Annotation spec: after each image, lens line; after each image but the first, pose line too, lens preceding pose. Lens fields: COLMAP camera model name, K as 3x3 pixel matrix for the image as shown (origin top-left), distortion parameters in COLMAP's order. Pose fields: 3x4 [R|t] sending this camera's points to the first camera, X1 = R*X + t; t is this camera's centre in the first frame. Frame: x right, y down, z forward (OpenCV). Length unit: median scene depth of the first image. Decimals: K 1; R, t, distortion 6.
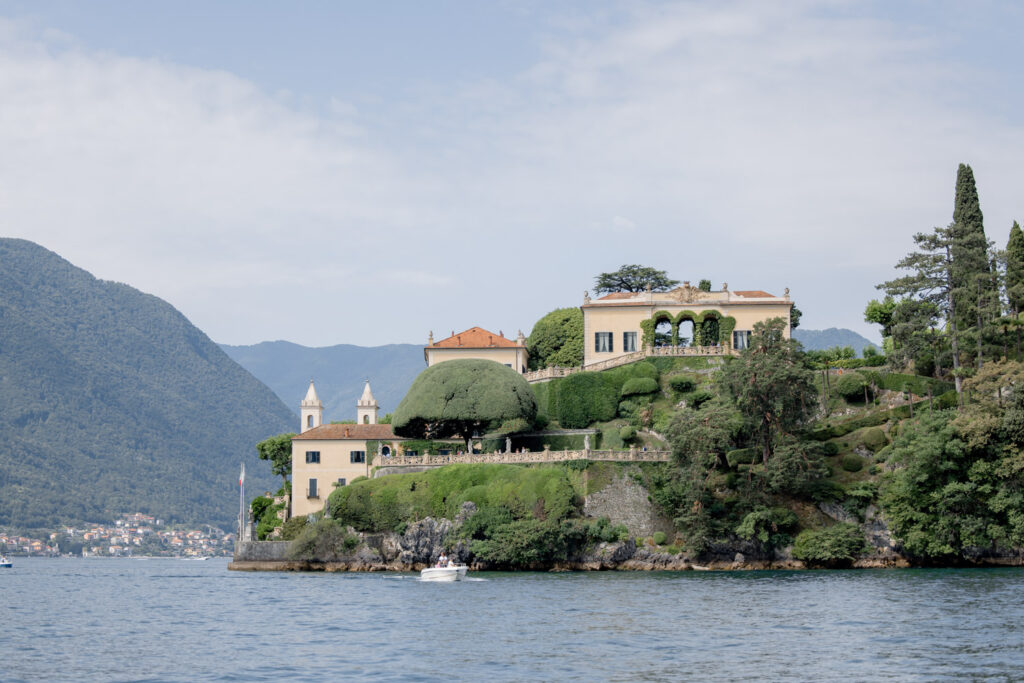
lens RADIAL K [[2009.4, 0, 512.0], [0, 2009.4, 341.5], [0, 0, 1]] dist [-0.098862, 0.086453]
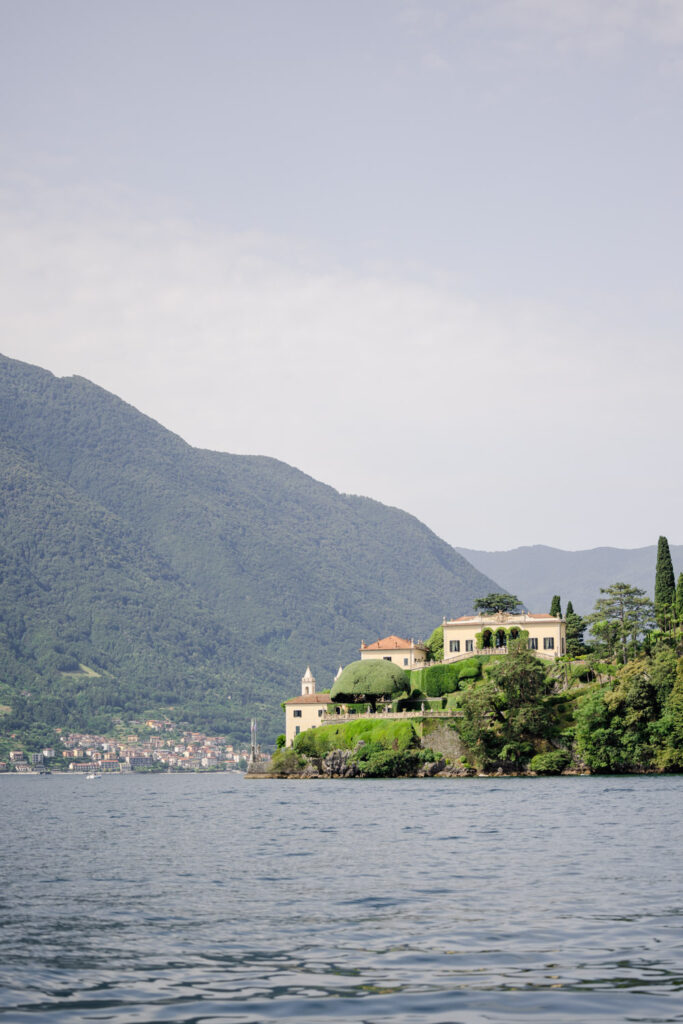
lens RADIAL K [[2009.4, 0, 341.5], [0, 2009.4, 512.0], [0, 0, 1]] dist [-0.098862, 0.086453]
pose [[0.979525, -0.032336, -0.198709, 0.333006], [0.028190, 0.999323, -0.023657, -0.086278], [0.199339, 0.017571, 0.979773, -0.809157]]
